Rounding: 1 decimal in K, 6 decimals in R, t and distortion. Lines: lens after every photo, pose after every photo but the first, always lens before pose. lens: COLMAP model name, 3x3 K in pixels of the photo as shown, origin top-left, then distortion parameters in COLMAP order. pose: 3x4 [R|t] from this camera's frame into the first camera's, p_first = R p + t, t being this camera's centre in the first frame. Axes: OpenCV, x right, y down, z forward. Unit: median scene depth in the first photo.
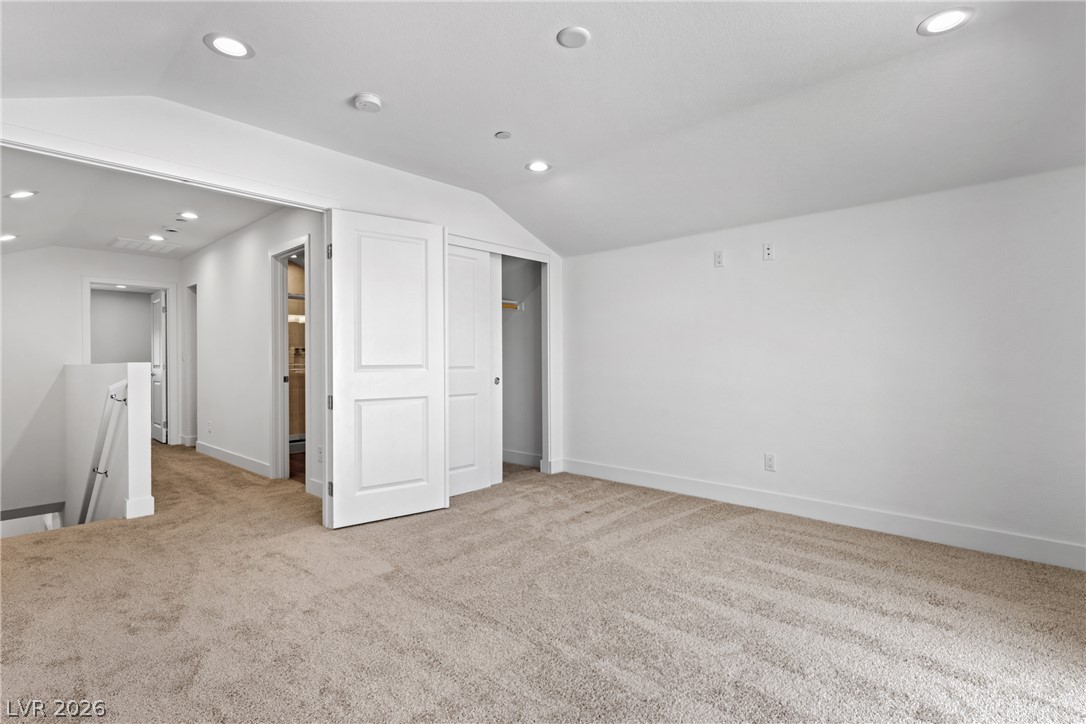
lens RADIAL K [[513.4, 0, 550.7], [0, 513.4, 359.9], [0, 0, 1]] dist [0.003183, 0.000583]
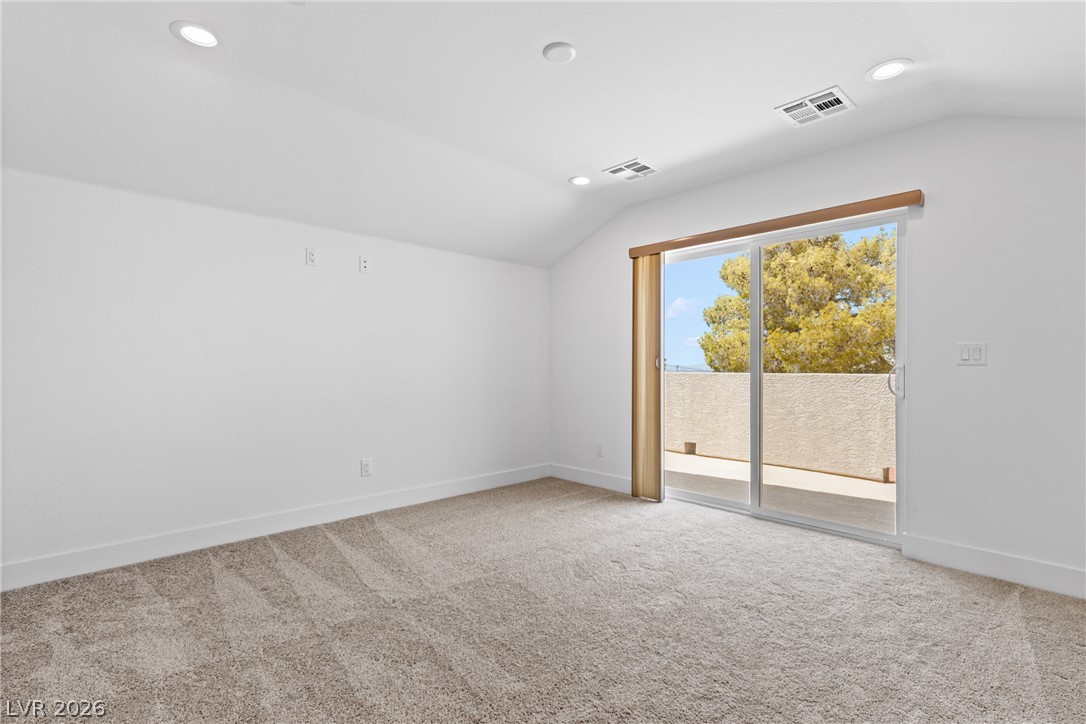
lens RADIAL K [[513.4, 0, 550.7], [0, 513.4, 359.9], [0, 0, 1]] dist [0.003183, 0.000583]
pose [[0.065559, 0.014041, 0.997750, -0.584182], [0.000822, 0.999900, -0.014125, -0.002826], [-0.997848, 0.001746, 0.065541, 0.559600]]
